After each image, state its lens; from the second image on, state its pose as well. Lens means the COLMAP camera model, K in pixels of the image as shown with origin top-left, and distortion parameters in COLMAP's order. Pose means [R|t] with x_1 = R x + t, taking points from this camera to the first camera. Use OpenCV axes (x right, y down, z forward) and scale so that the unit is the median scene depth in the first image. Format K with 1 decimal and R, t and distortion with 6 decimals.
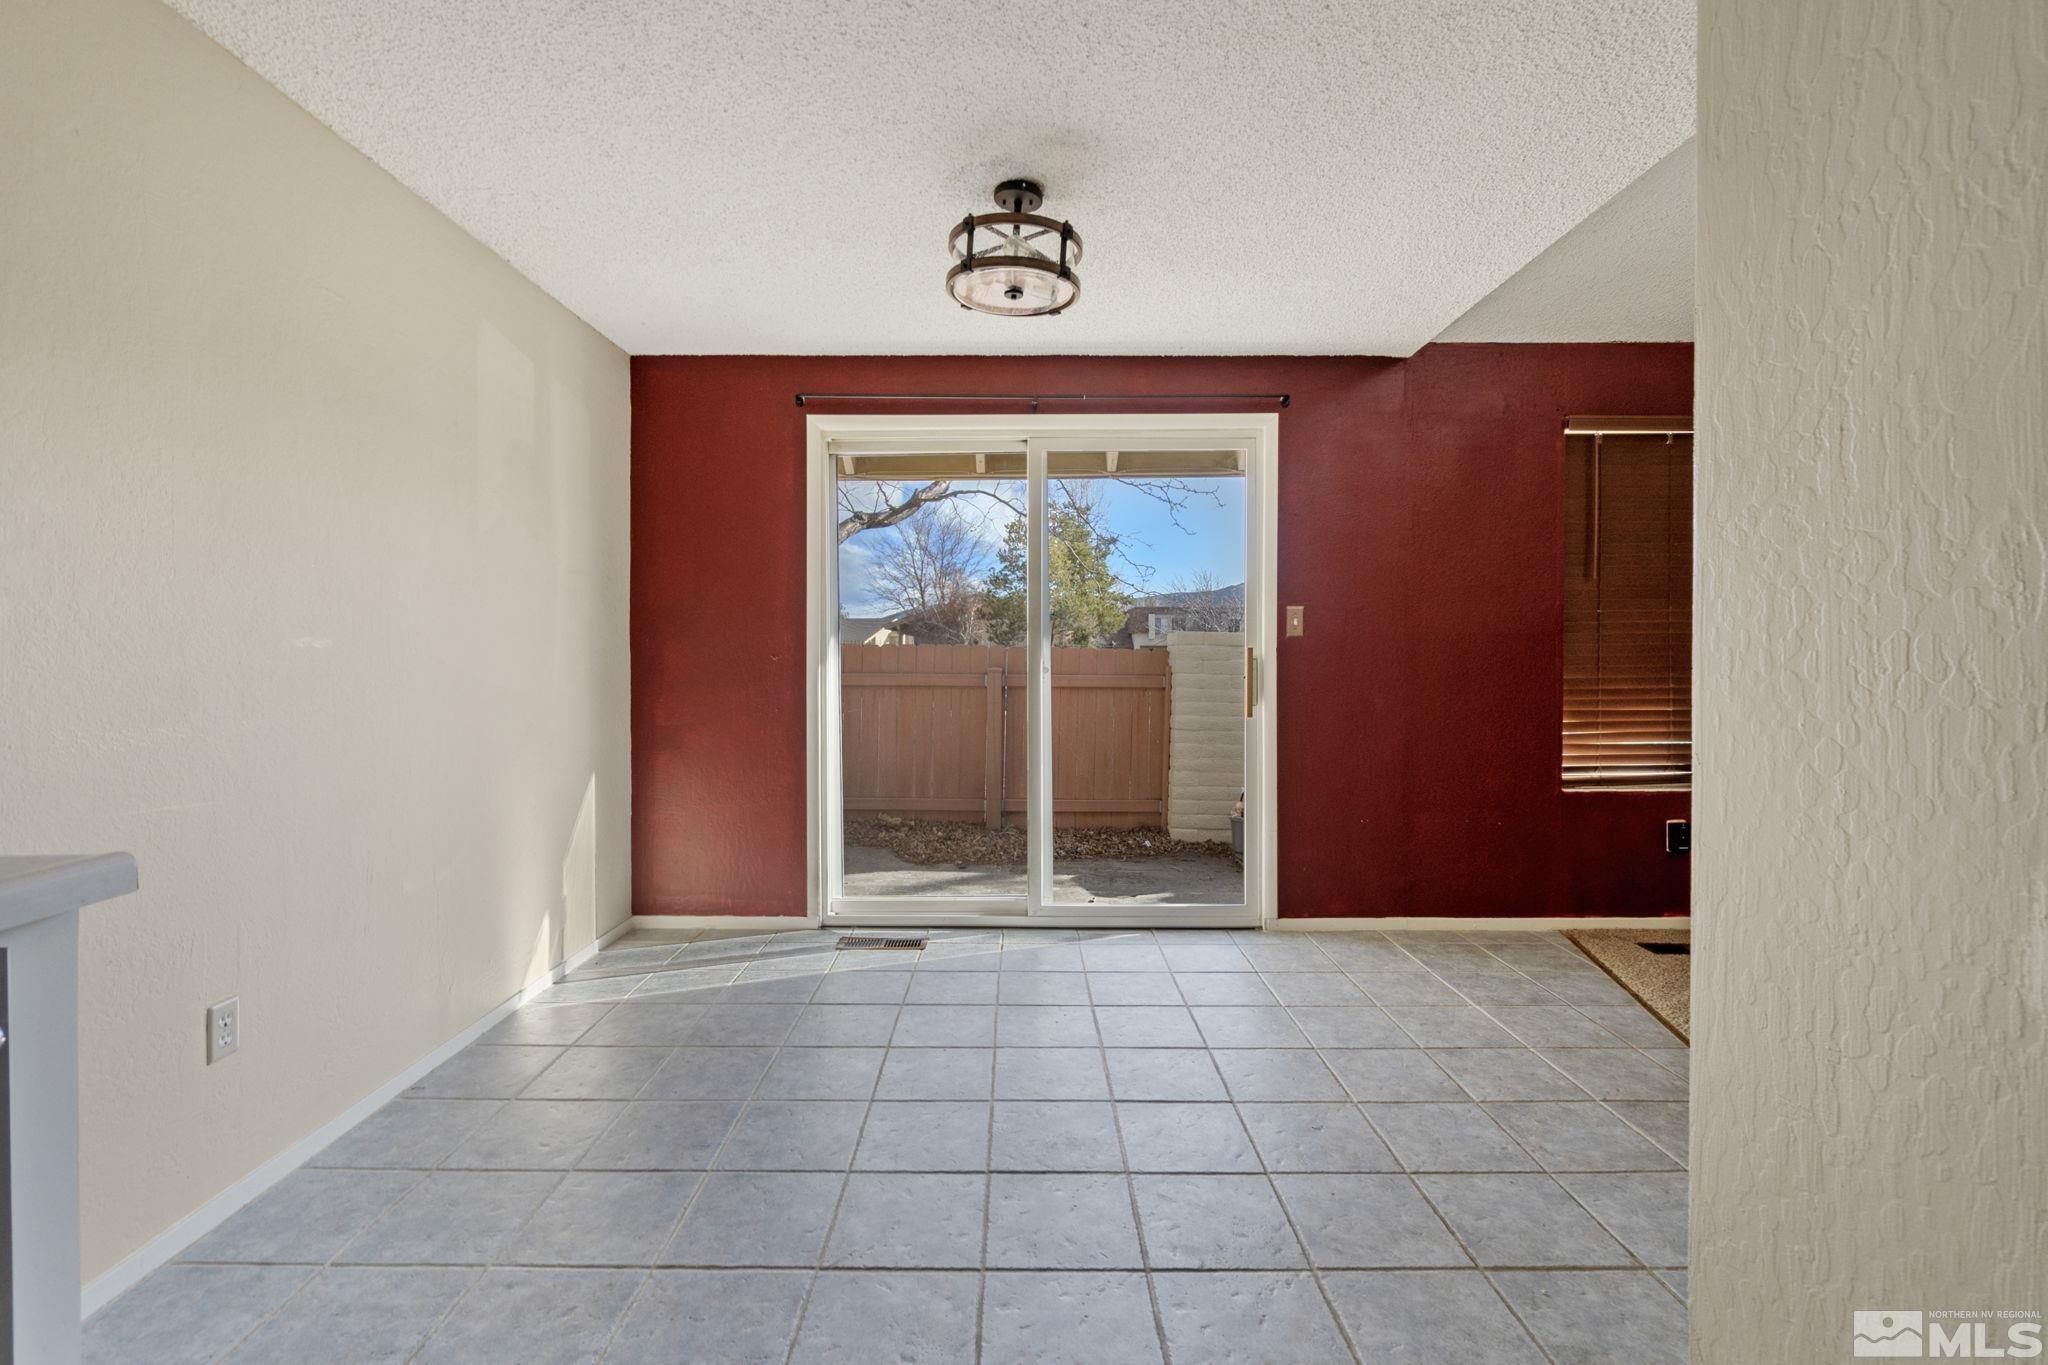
lens RADIAL K [[868.5, 0, 1014.4], [0, 868.5, 670.3], [0, 0, 1]] dist [-0.010896, 0.003585]
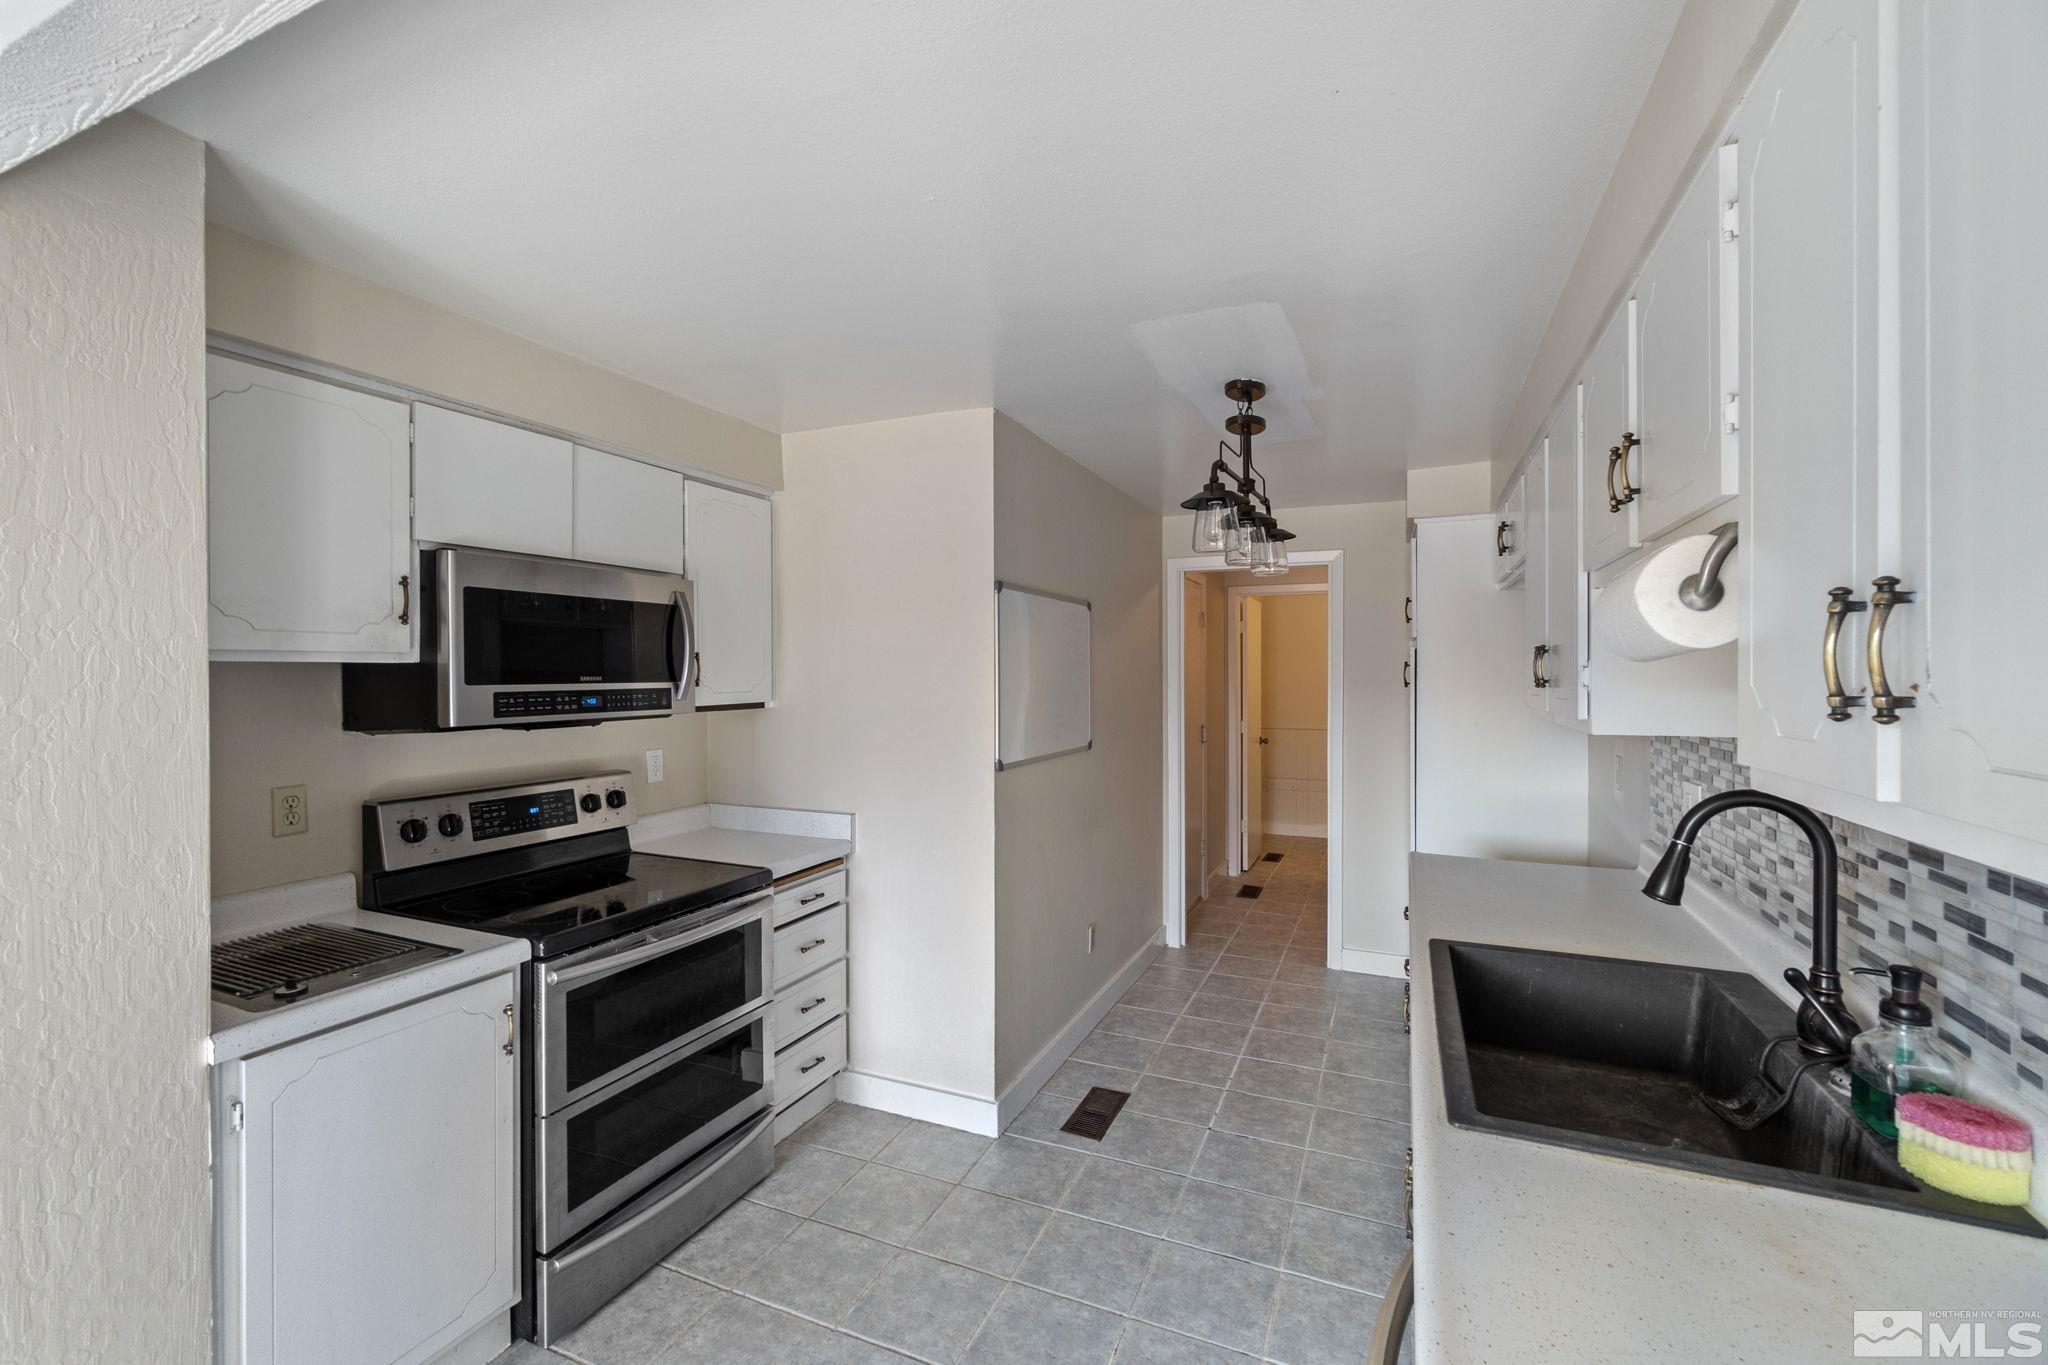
lens RADIAL K [[868.5, 0, 1028.2], [0, 868.5, 678.9], [0, 0, 1]] dist [-0.010896, 0.003585]
pose [[-0.916750, -0.008788, 0.399364, -0.270273], [0.000698, 0.999721, 0.023601, -0.117604], [-0.399460, 0.021915, -0.916489, 0.402546]]
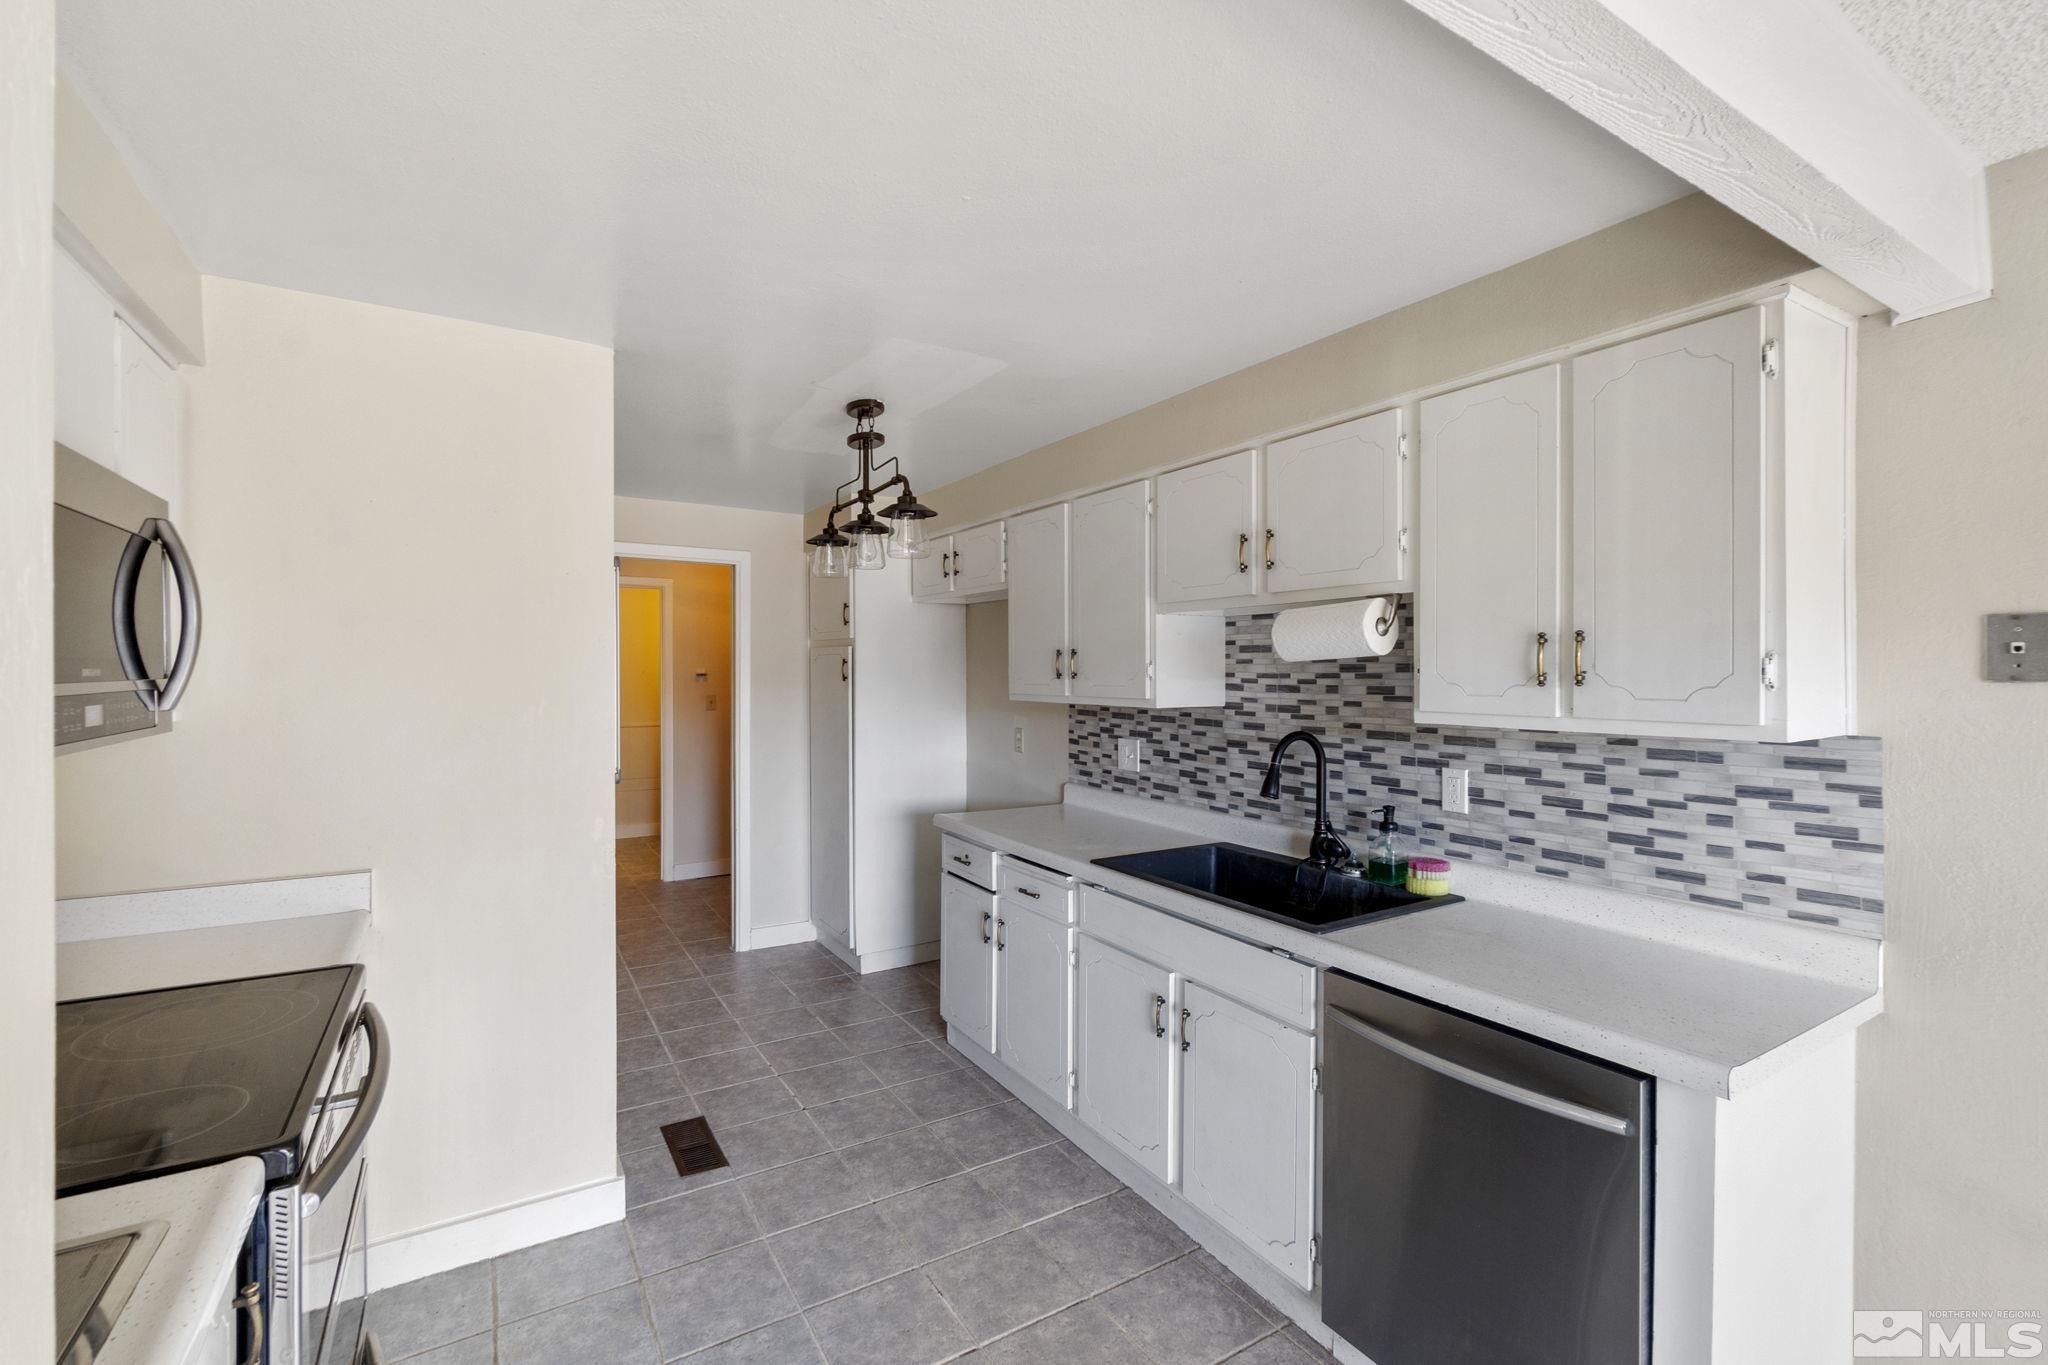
lens RADIAL K [[868.5, 0, 1018.3], [0, 868.5, 673.5], [0, 0, 1]] dist [-0.010896, 0.003585]
pose [[-0.851669, -0.007548, -0.524026, 0.167816], [-0.016450, 0.999789, 0.012336, -0.111292], [0.523822, 0.019126, -0.851613, 0.413028]]
